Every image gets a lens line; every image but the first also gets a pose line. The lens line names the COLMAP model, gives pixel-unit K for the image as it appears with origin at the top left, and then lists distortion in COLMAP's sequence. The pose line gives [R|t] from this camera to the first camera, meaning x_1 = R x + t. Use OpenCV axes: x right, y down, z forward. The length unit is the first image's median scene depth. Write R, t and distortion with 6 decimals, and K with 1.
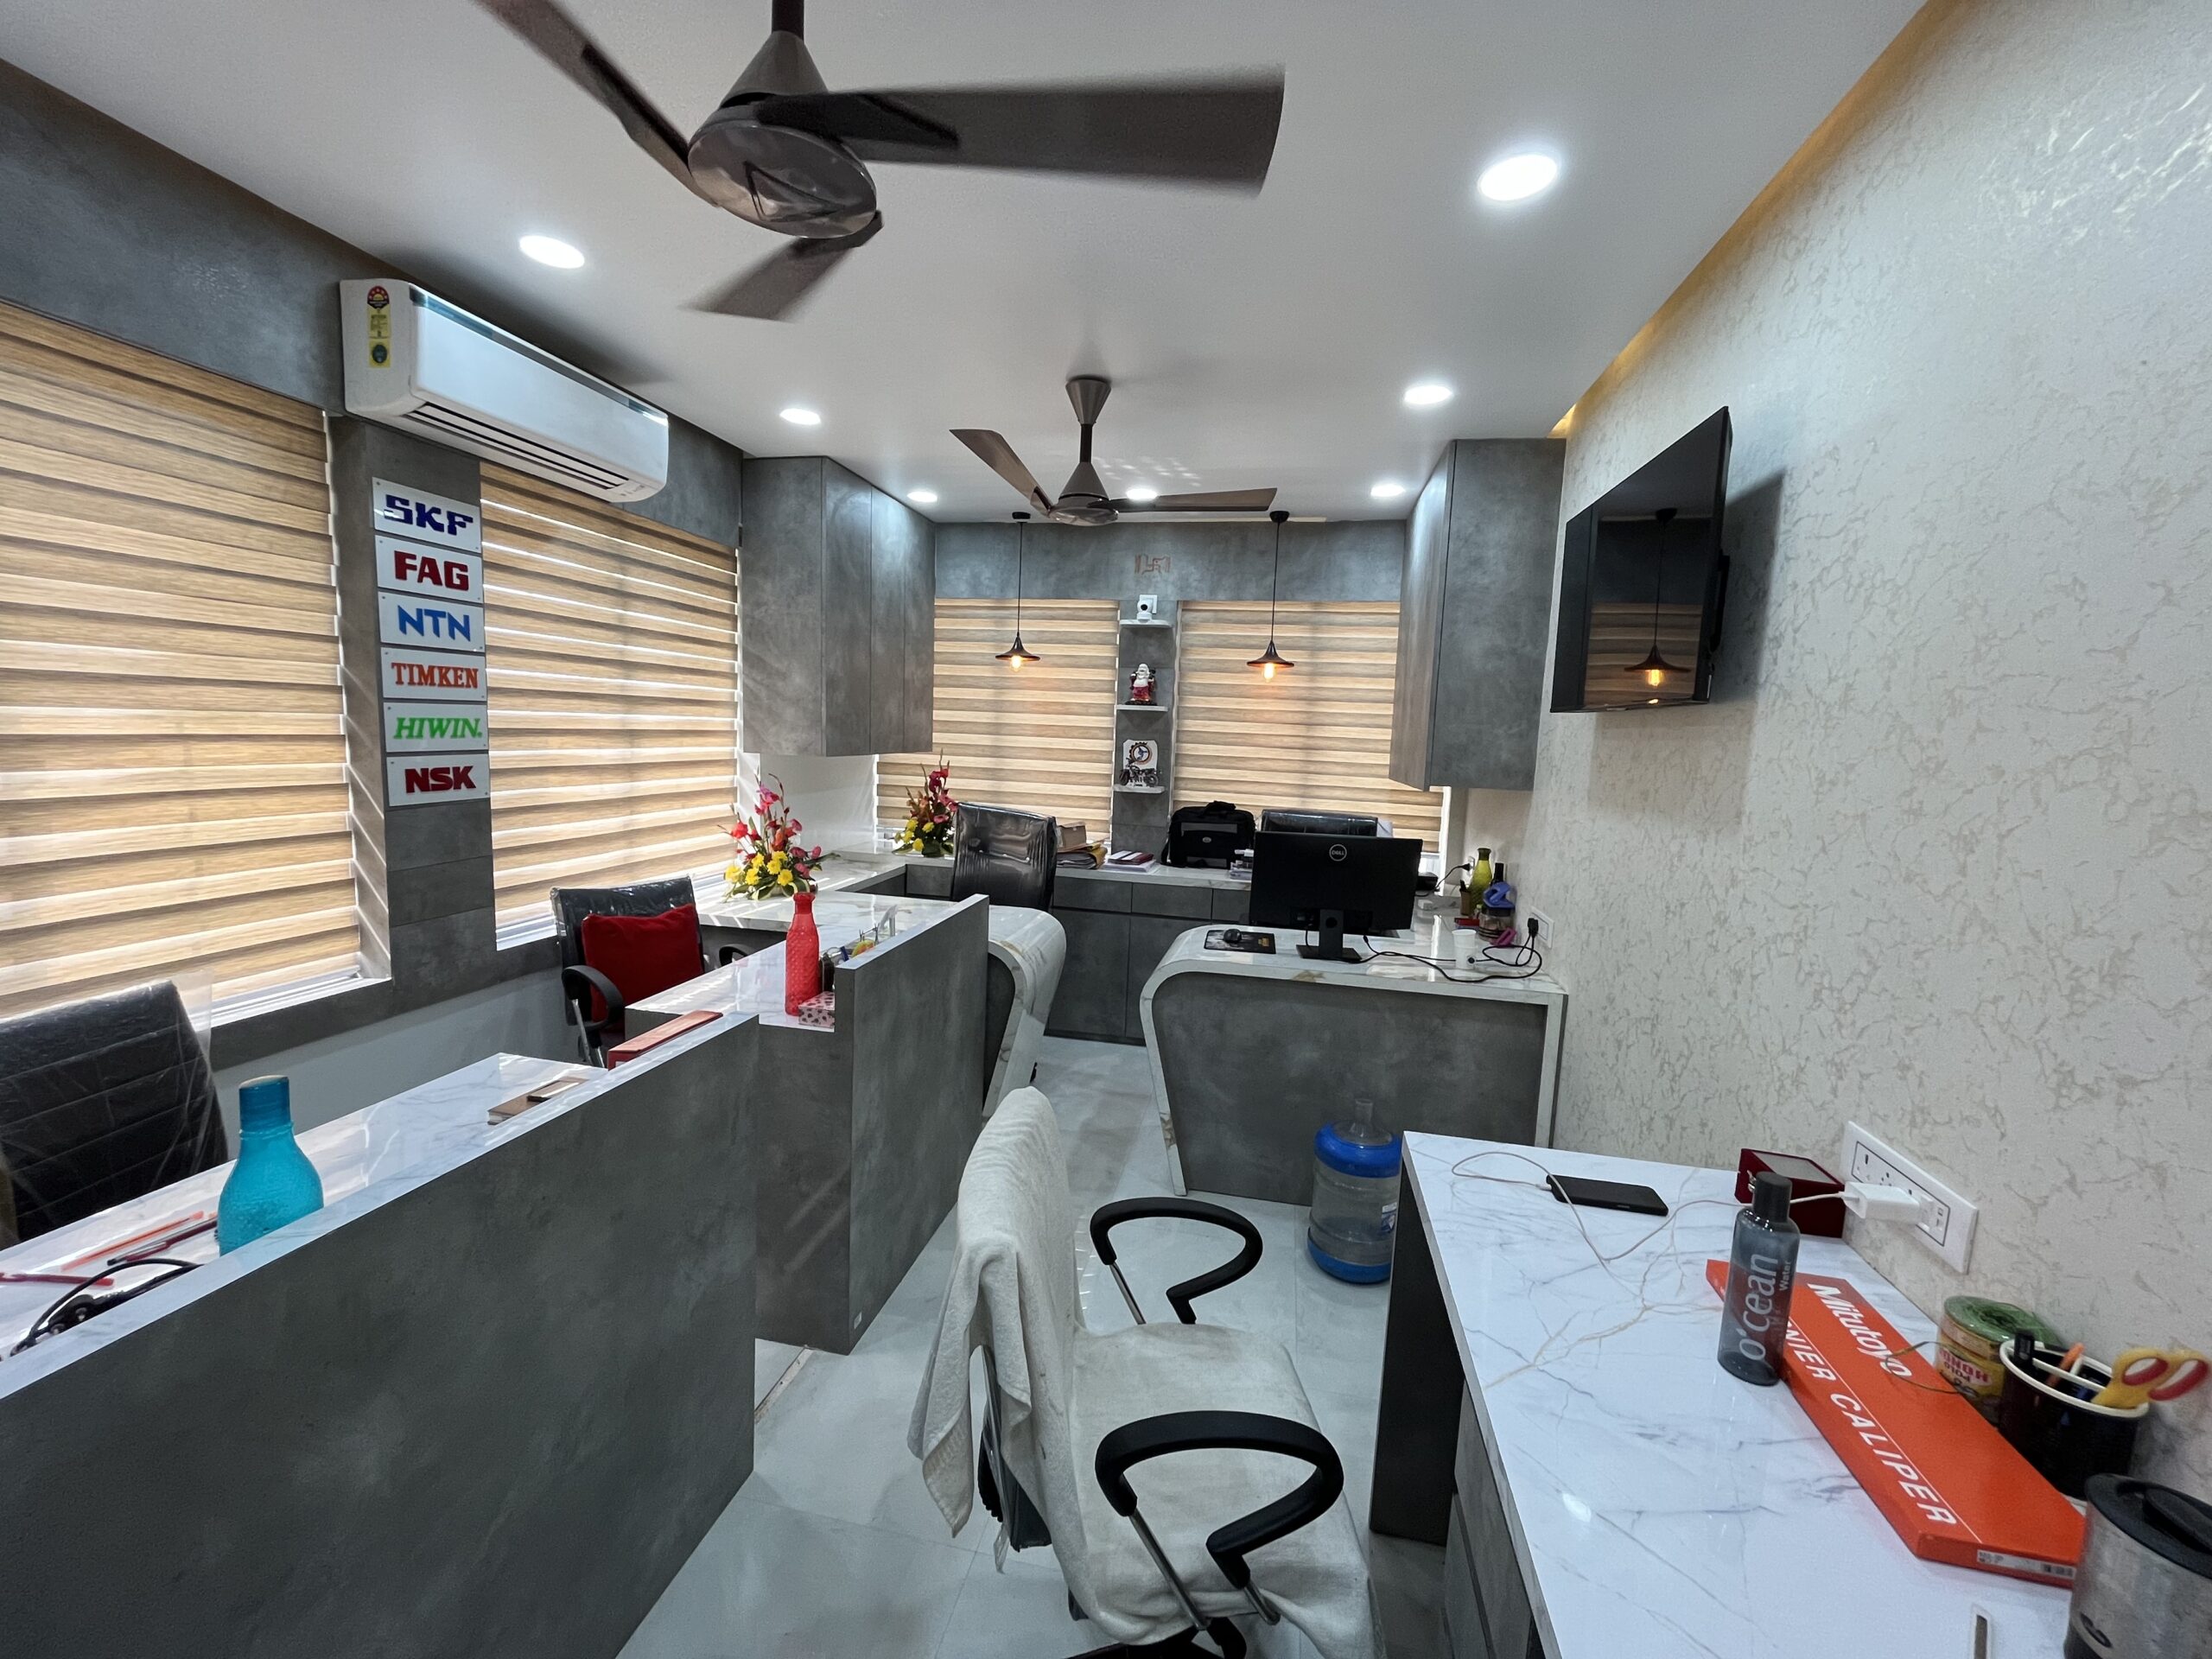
lens RADIAL K [[898.8, 0, 1106.0], [0, 898.8, 829.5], [0, 0, 1]] dist [-0.004108, -0.000111]
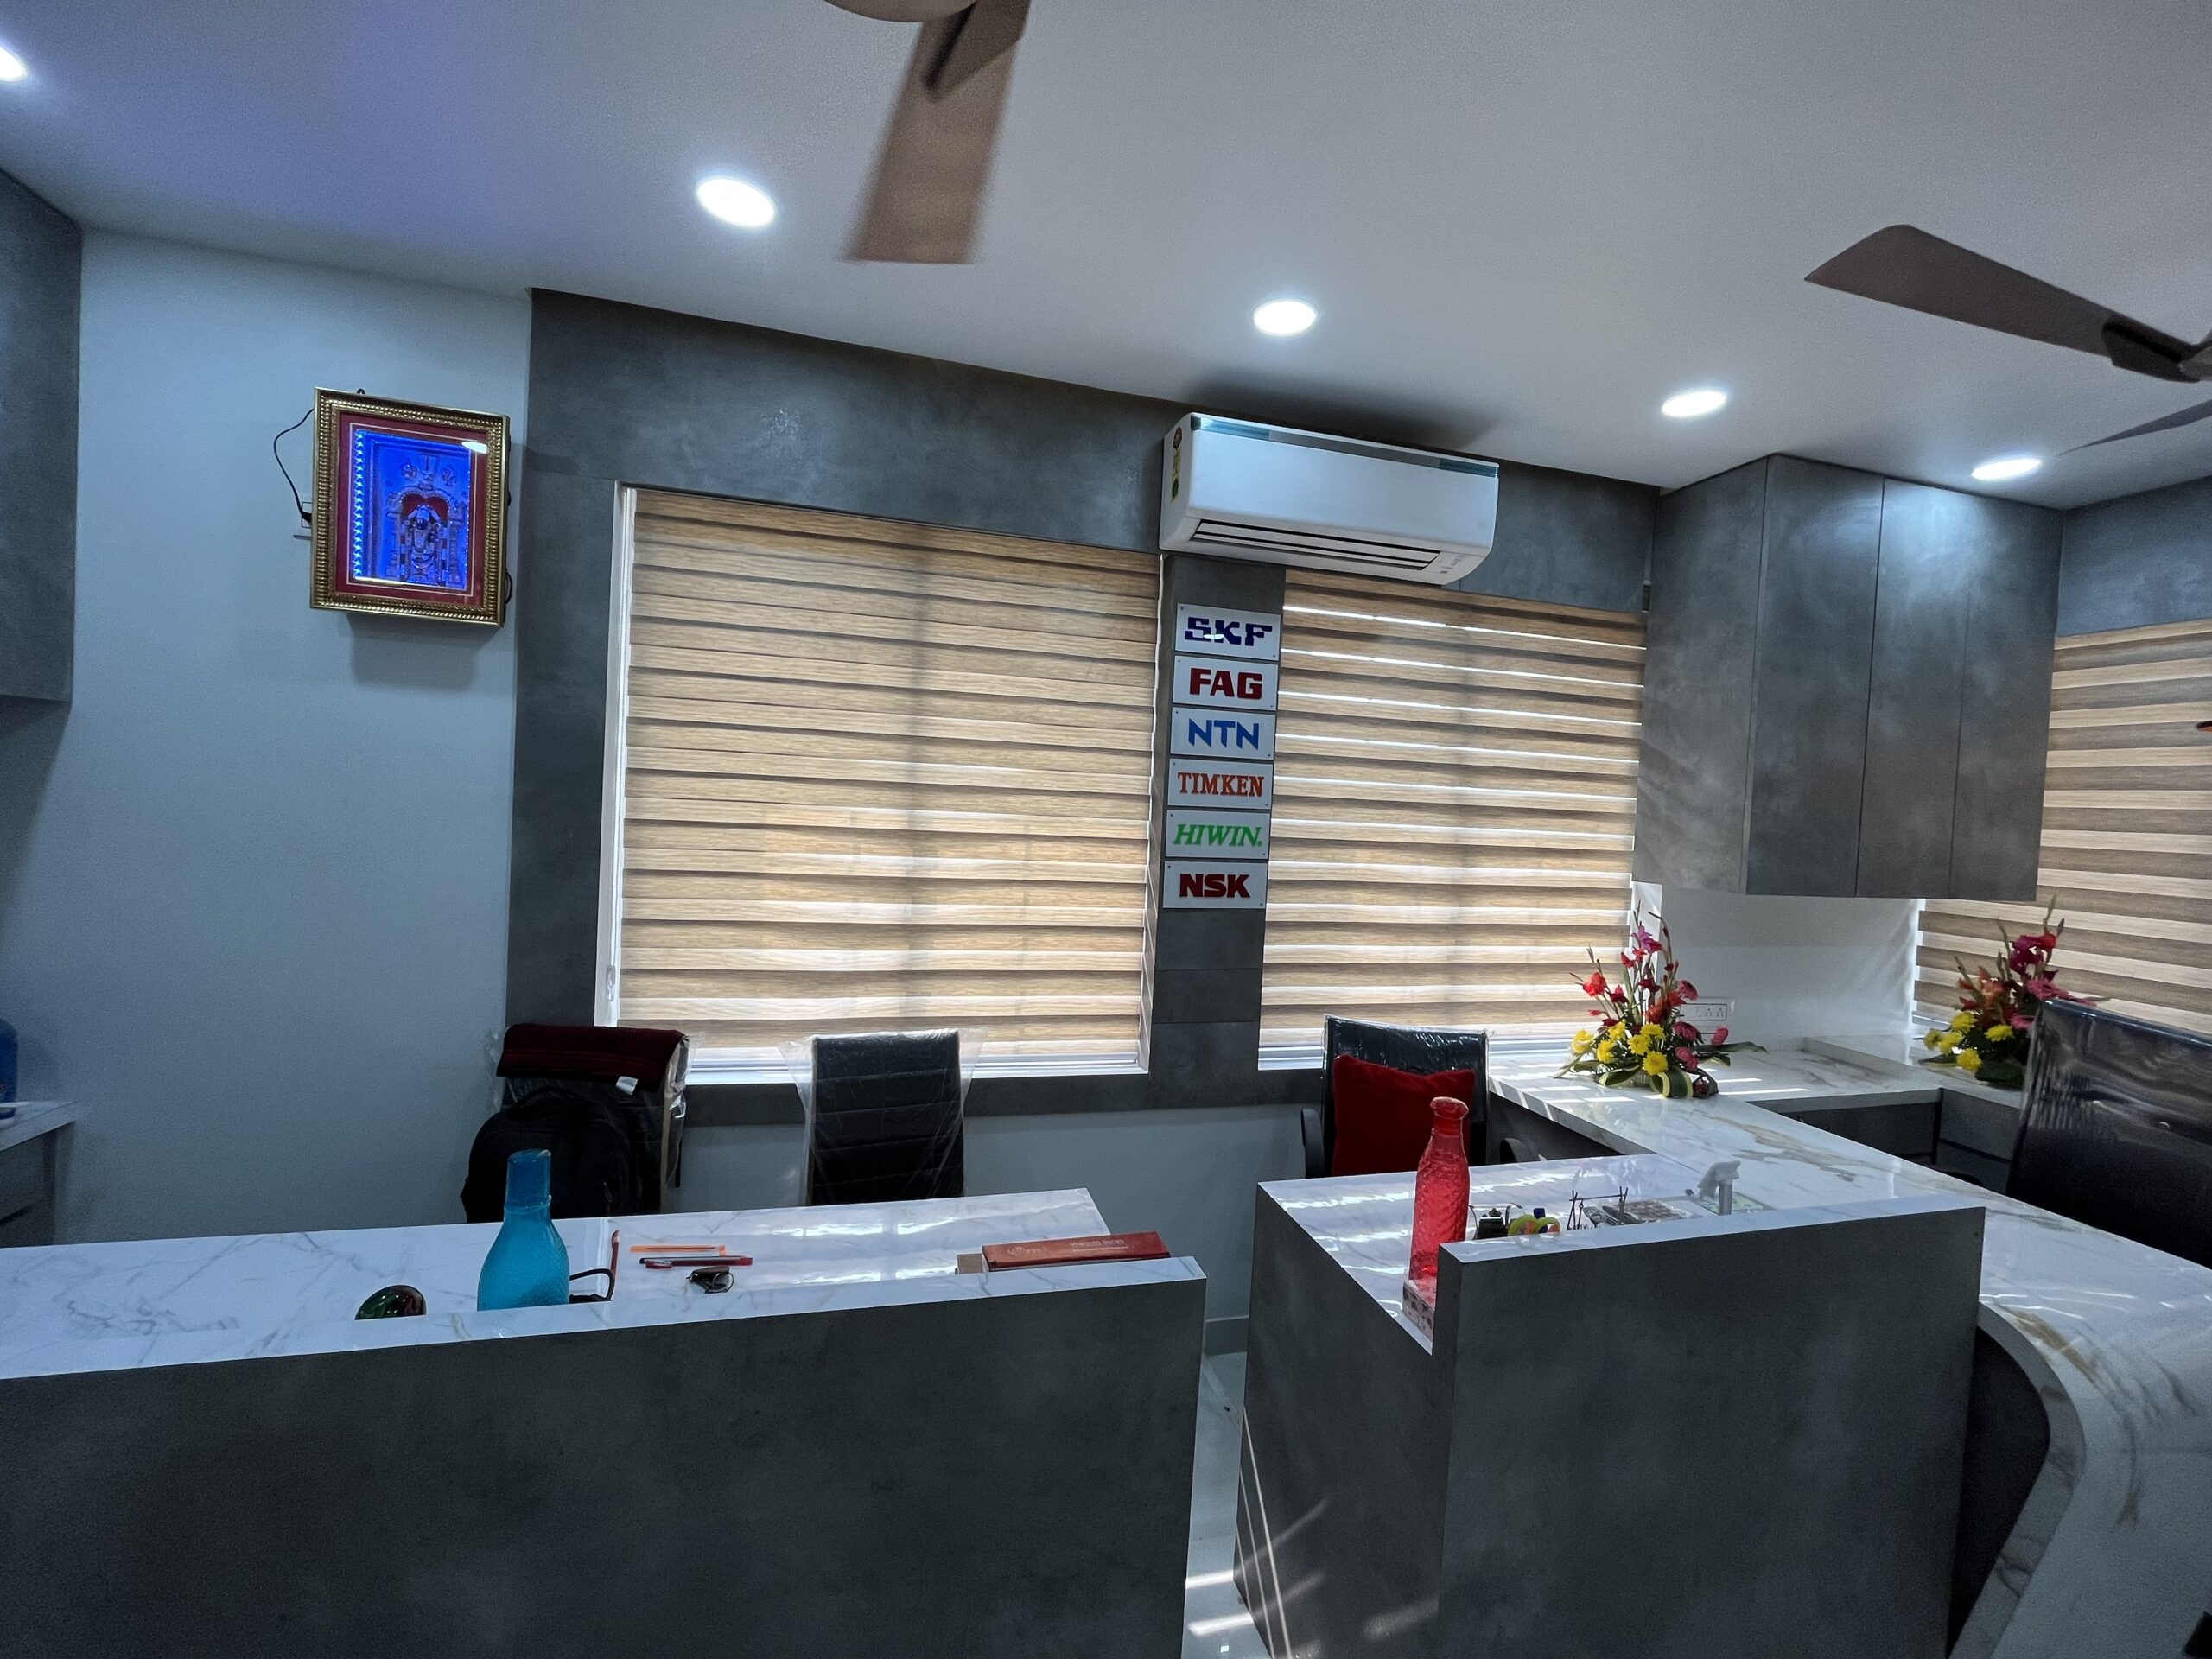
lens RADIAL K [[898.8, 0, 1106.0], [0, 898.8, 829.5], [0, 0, 1]] dist [-0.004108, -0.000111]
pose [[0.445072, 0.007869, -0.895460, 0.100505], [-0.130061, 0.989926, -0.055946, -0.043660], [0.885999, 0.141364, 0.441612, 0.412660]]
